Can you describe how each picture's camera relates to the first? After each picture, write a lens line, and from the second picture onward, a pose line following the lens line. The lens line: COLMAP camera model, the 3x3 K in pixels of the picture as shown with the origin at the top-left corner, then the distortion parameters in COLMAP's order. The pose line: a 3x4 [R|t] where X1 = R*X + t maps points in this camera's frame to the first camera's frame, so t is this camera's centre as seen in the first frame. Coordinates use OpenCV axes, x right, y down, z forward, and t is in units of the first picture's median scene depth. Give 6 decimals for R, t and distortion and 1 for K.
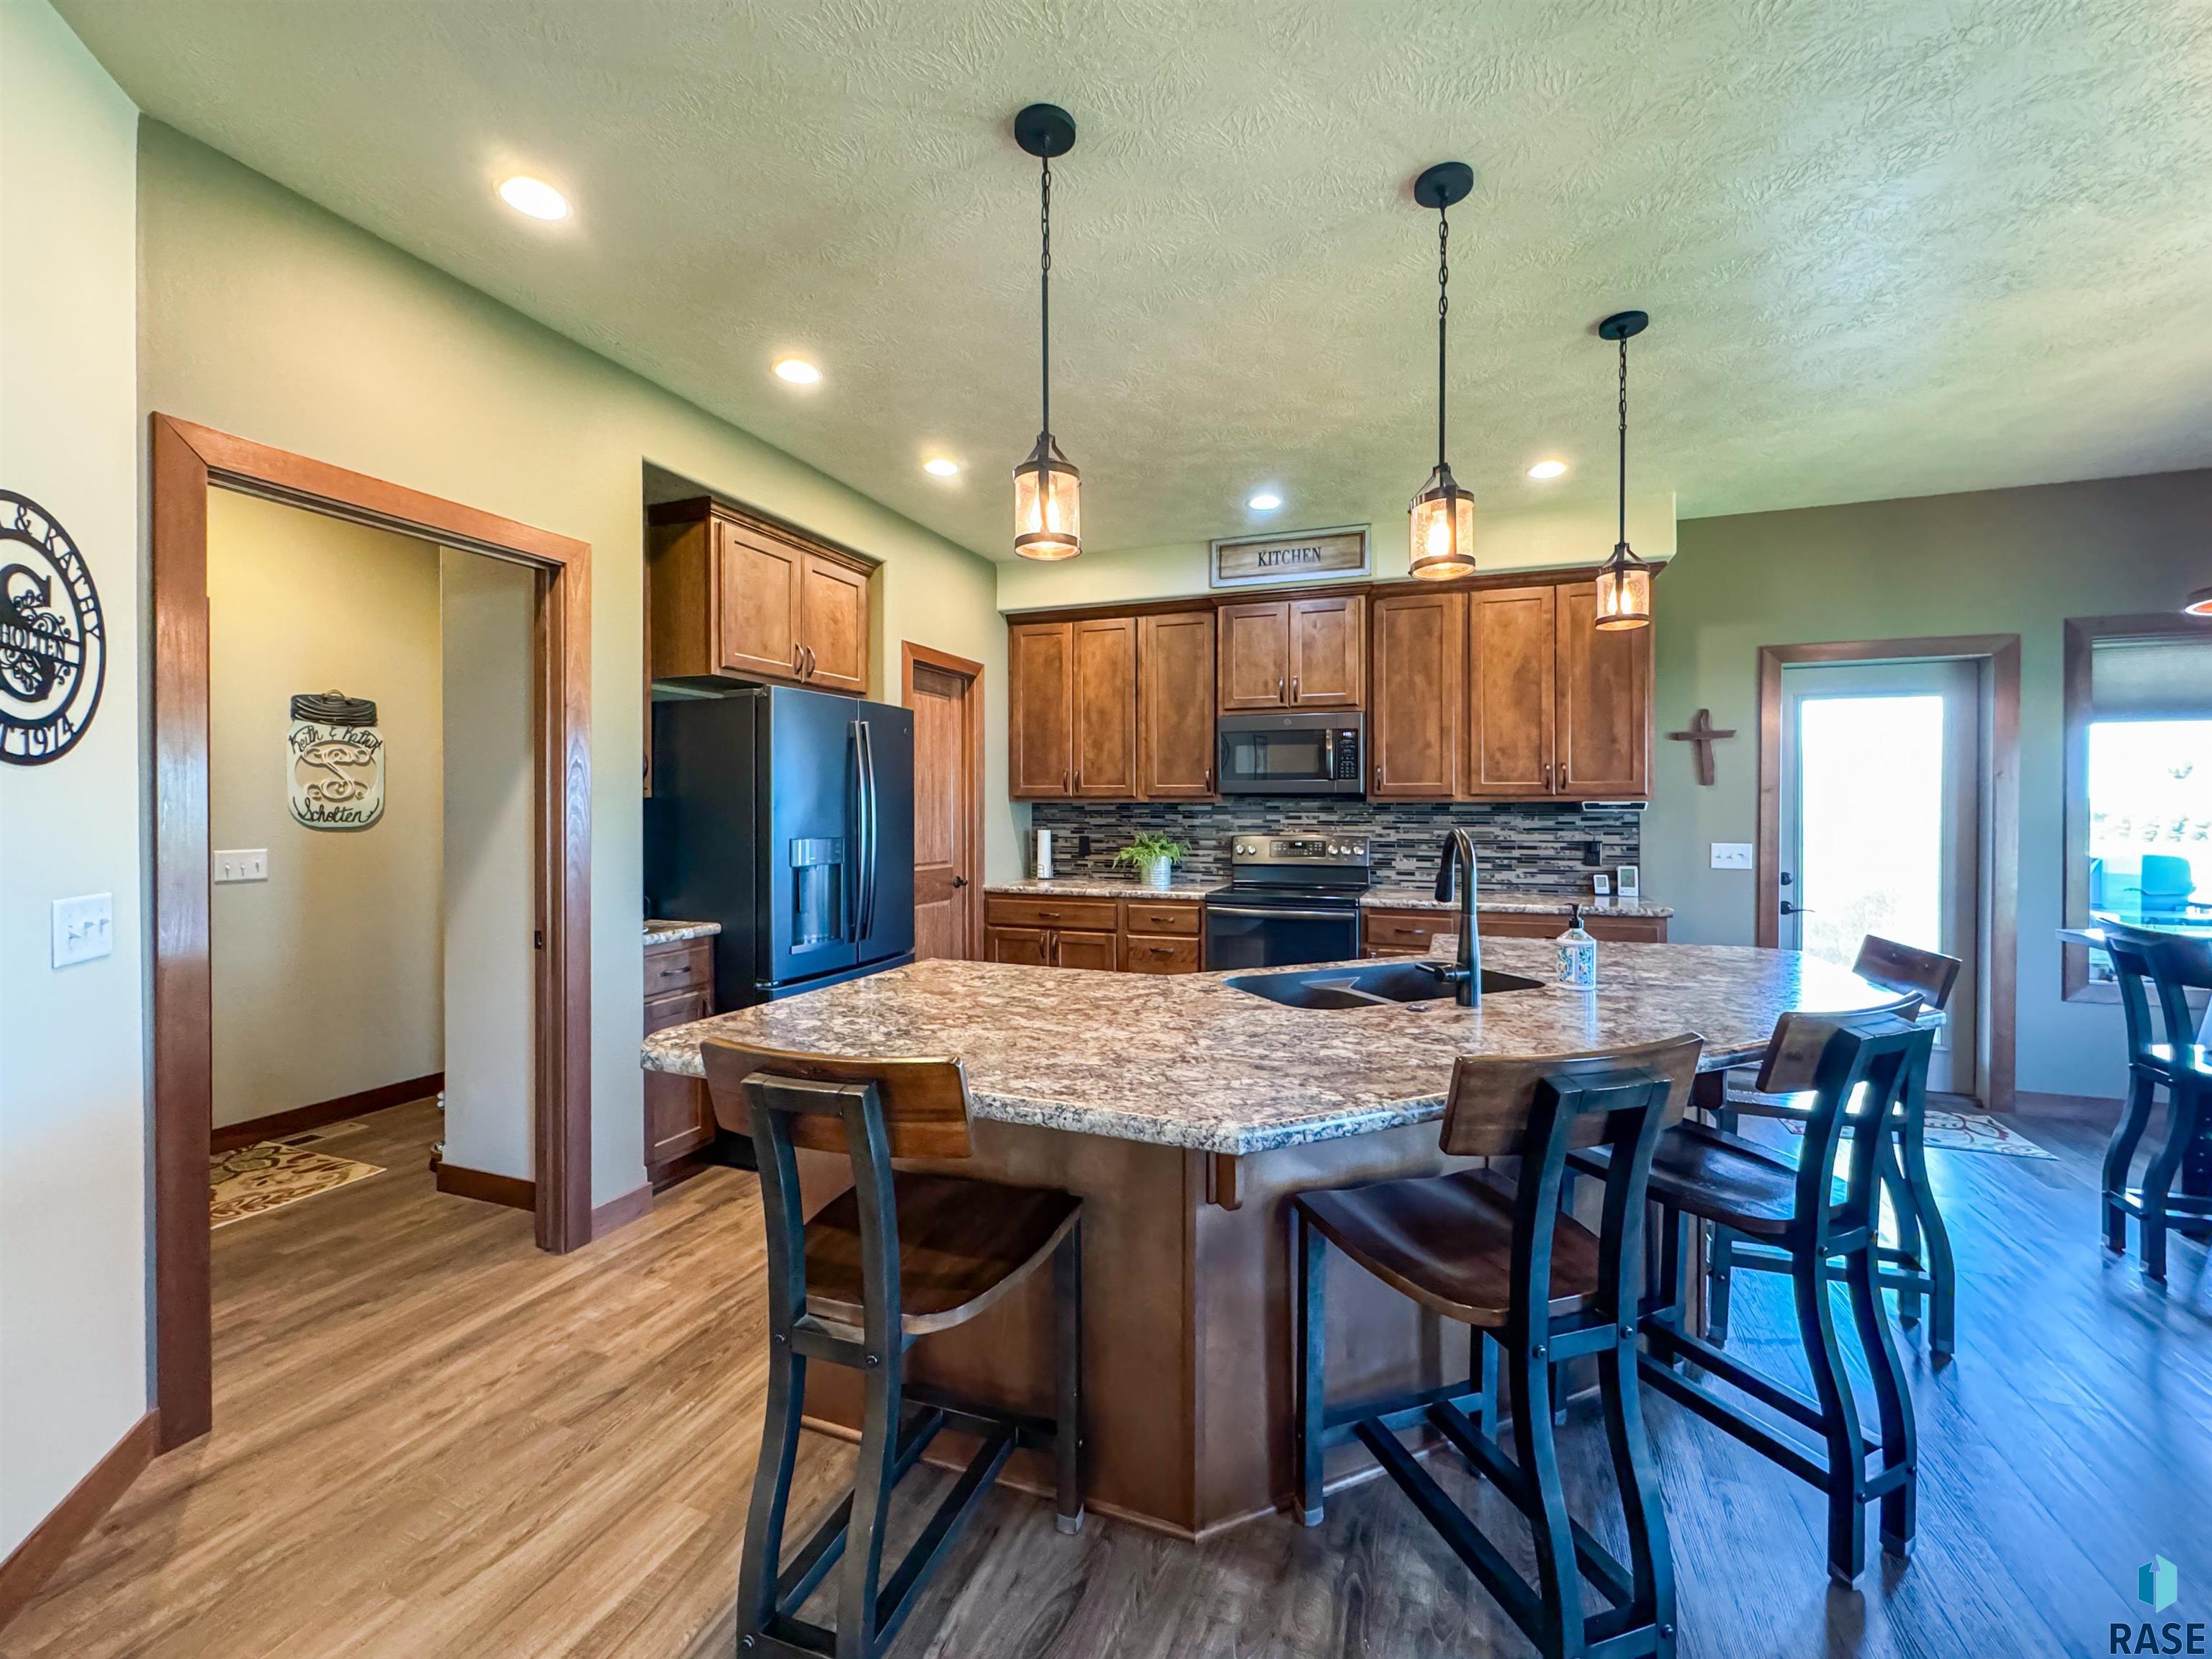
lens RADIAL K [[946.9, 0, 1104.7], [0, 946.9, 819.9], [0, 0, 1]] dist [-0.000081, 0.000163]
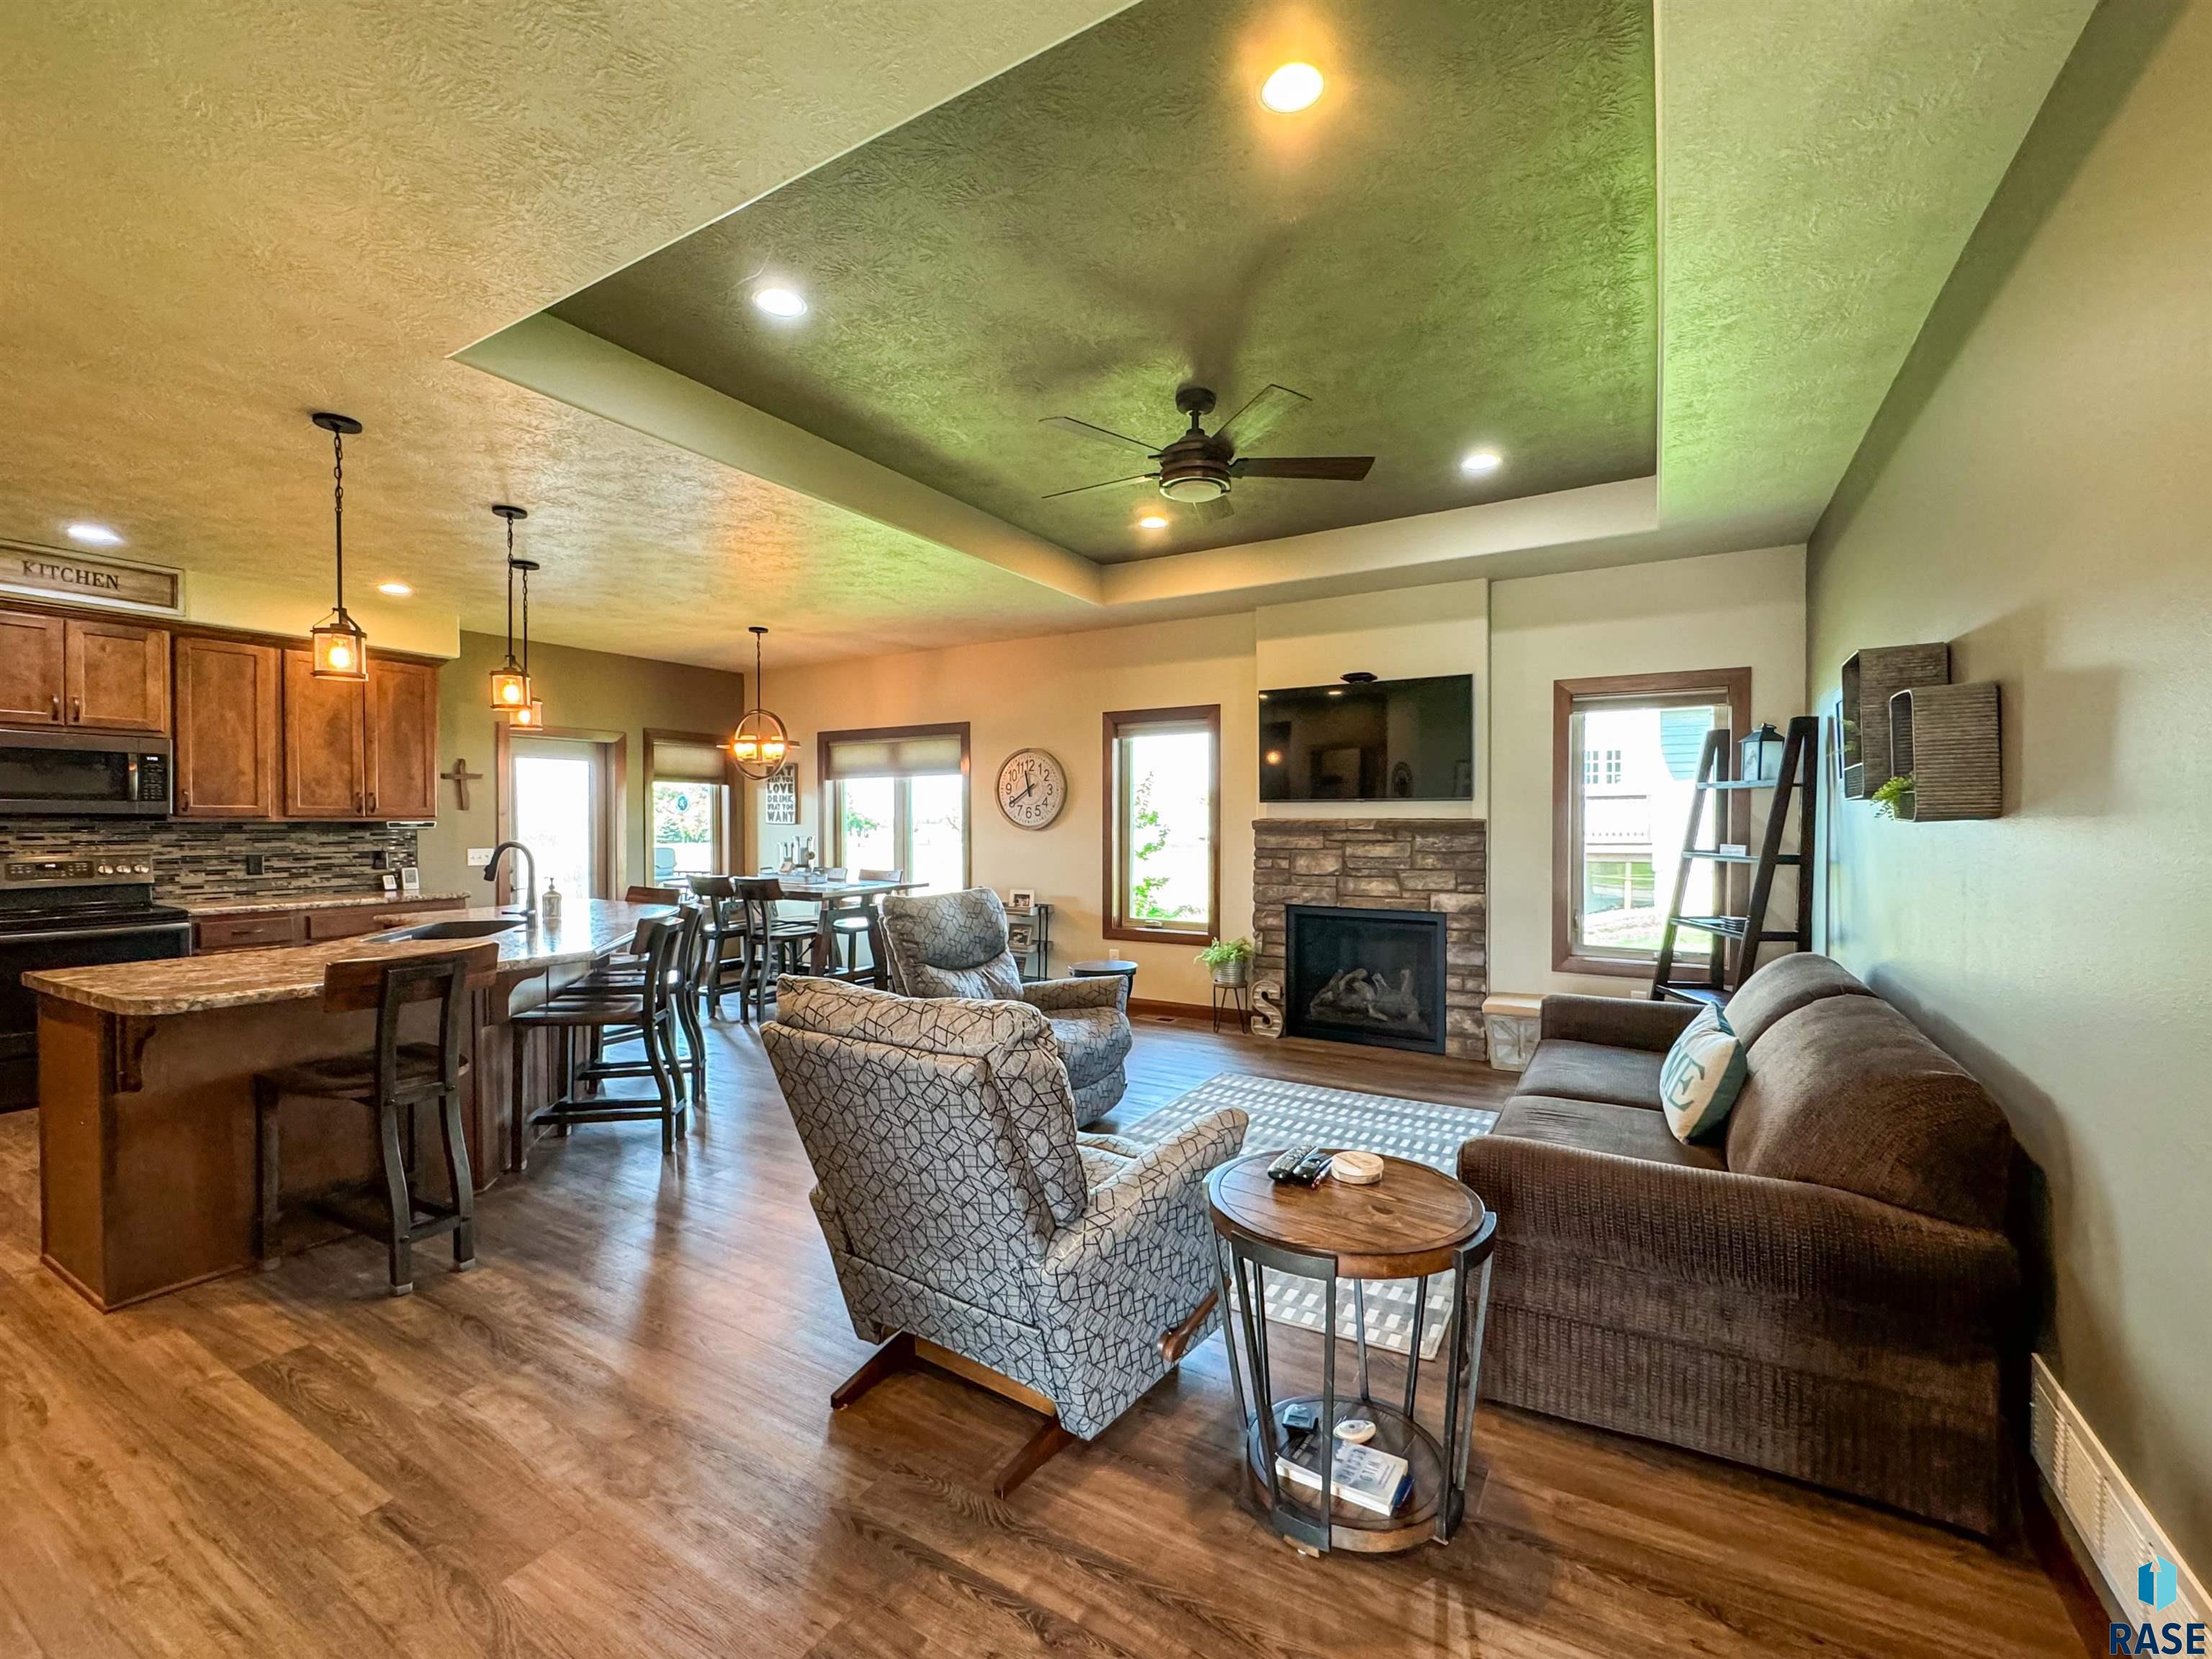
lens RADIAL K [[918.2, 0, 1129.6], [0, 918.2, 830.4], [0, 0, 1]] dist [0.000023, 0.000421]
pose [[0.161865, -0.014368, 0.986708, -0.590870], [0.010914, 0.999859, 0.012769, -0.011351], [-0.986753, 0.008702, 0.161999, -0.252219]]
